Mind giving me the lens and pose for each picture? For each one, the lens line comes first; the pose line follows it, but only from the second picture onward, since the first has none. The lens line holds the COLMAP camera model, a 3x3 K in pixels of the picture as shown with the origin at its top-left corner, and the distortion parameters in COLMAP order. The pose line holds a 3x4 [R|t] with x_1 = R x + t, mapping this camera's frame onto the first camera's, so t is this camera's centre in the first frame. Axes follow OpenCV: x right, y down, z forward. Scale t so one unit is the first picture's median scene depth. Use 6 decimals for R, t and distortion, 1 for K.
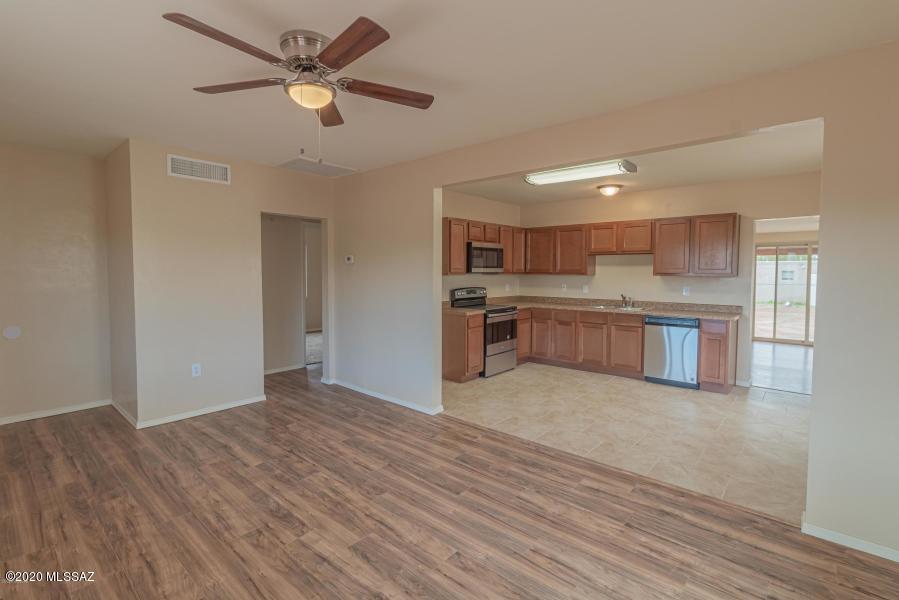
lens RADIAL K [[419.8, 0, 446.5], [0, 419.8, 286.3], [0, 0, 1]] dist [0.000158, 0.001503]
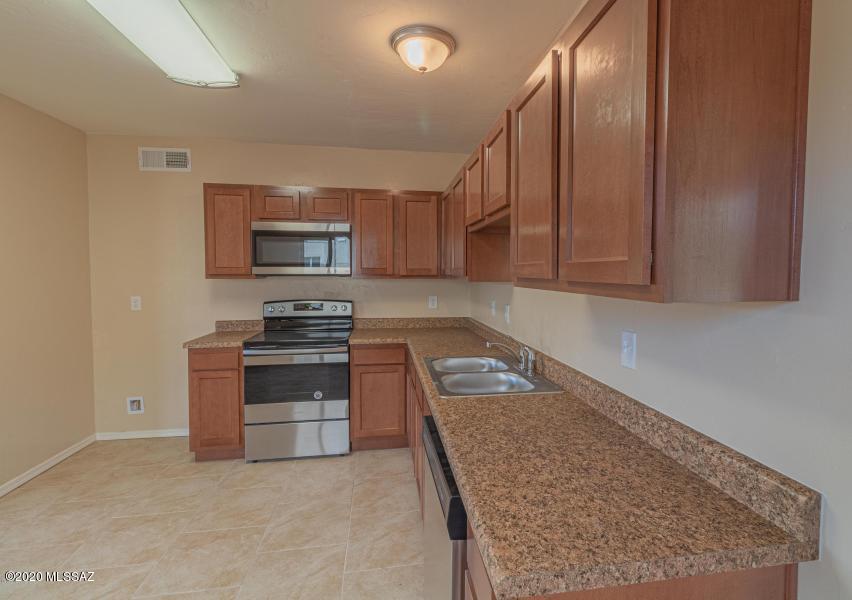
lens RADIAL K [[413.0, 0, 448.6], [0, 413.0, 285.7], [0, 0, 1]] dist [0.001266, -0.001012]
pose [[0.774307, 0.020366, -0.632482, 0.630246], [-0.025325, 0.999679, 0.001186, -0.024514], [0.632303, 0.015100, 0.774574, 0.722761]]
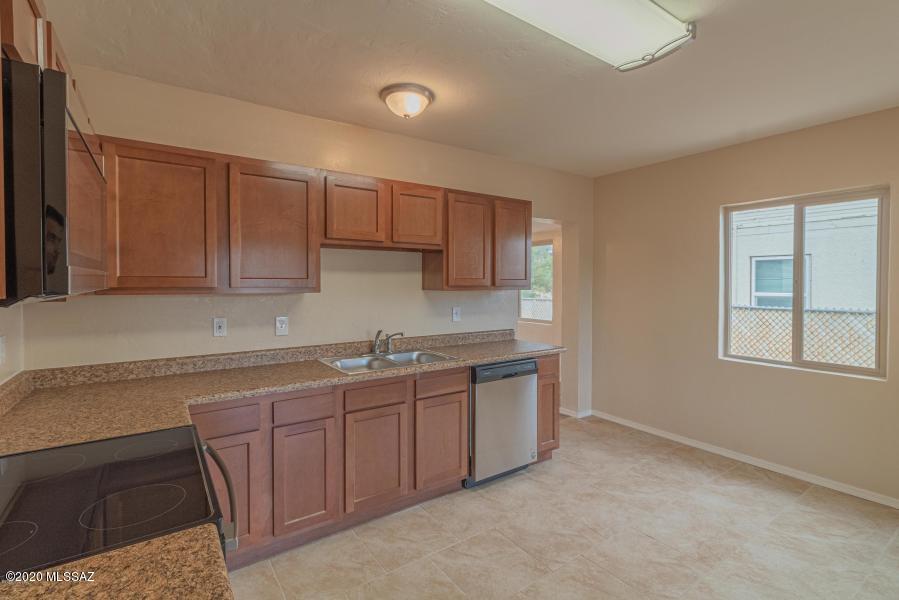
lens RADIAL K [[419.8, 0, 451.8], [0, 419.8, 297.1], [0, 0, 1]] dist [0.000158, 0.001503]
pose [[0.236685, -0.026000, 0.971238, -0.033384], [0.042818, 0.998950, 0.016307, -0.024416], [-0.970642, 0.037727, 0.237550, 0.840466]]
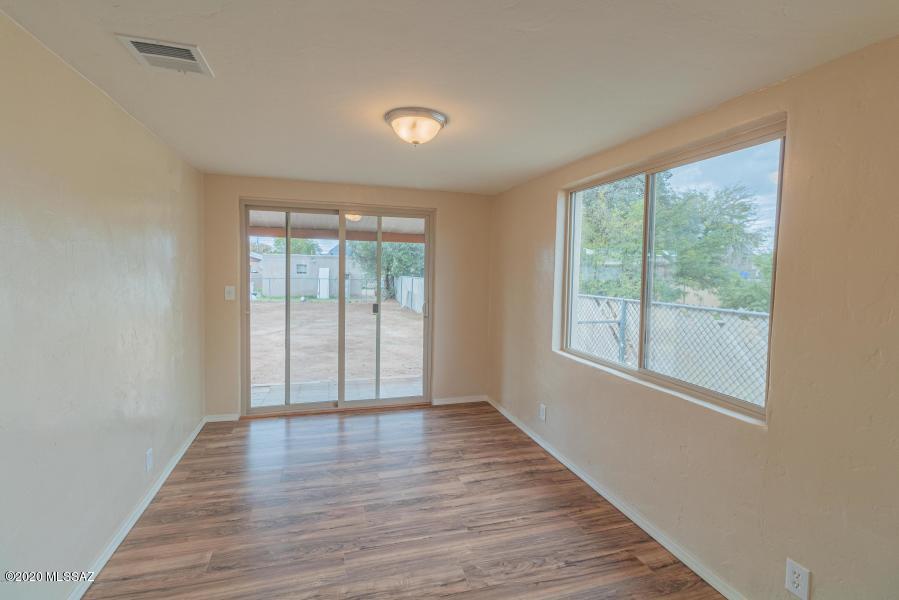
lens RADIAL K [[419.8, 0, 457.6], [0, 419.8, 299.3], [0, 0, 1]] dist [0.000158, 0.001503]
pose [[0.507427, -0.054281, 0.859983, 0.710718], [0.010442, 0.998328, 0.056852, -0.032582], [-0.861631, -0.019868, 0.507146, 0.890311]]
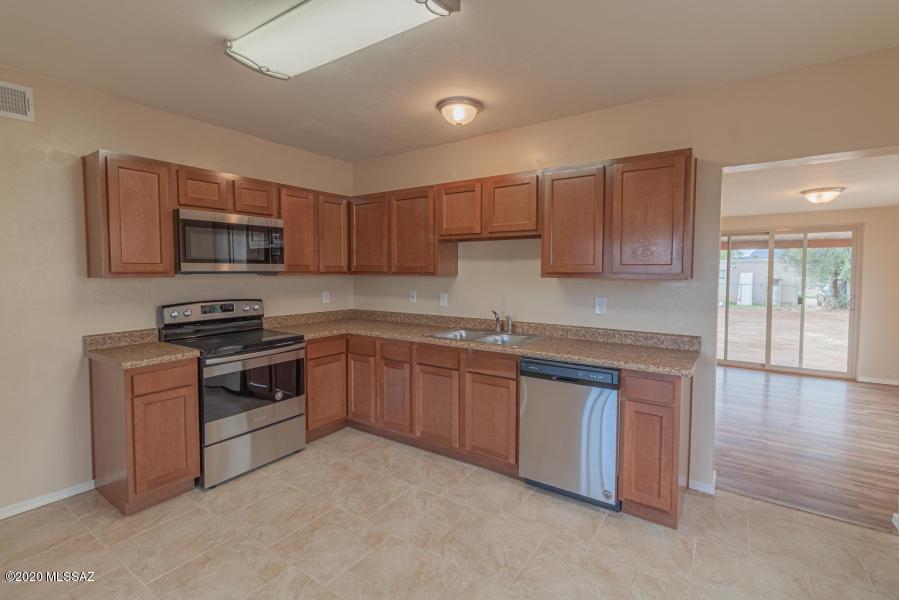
lens RADIAL K [[419.8, 0, 446.6], [0, 419.8, 284.8], [0, 0, 1]] dist [0.000158, 0.001503]
pose [[0.993350, -0.003993, 0.115061, 0.306281], [0.004050, 0.999992, -0.000268, -0.016233], [-0.115059, 0.000732, 0.993358, 0.478048]]
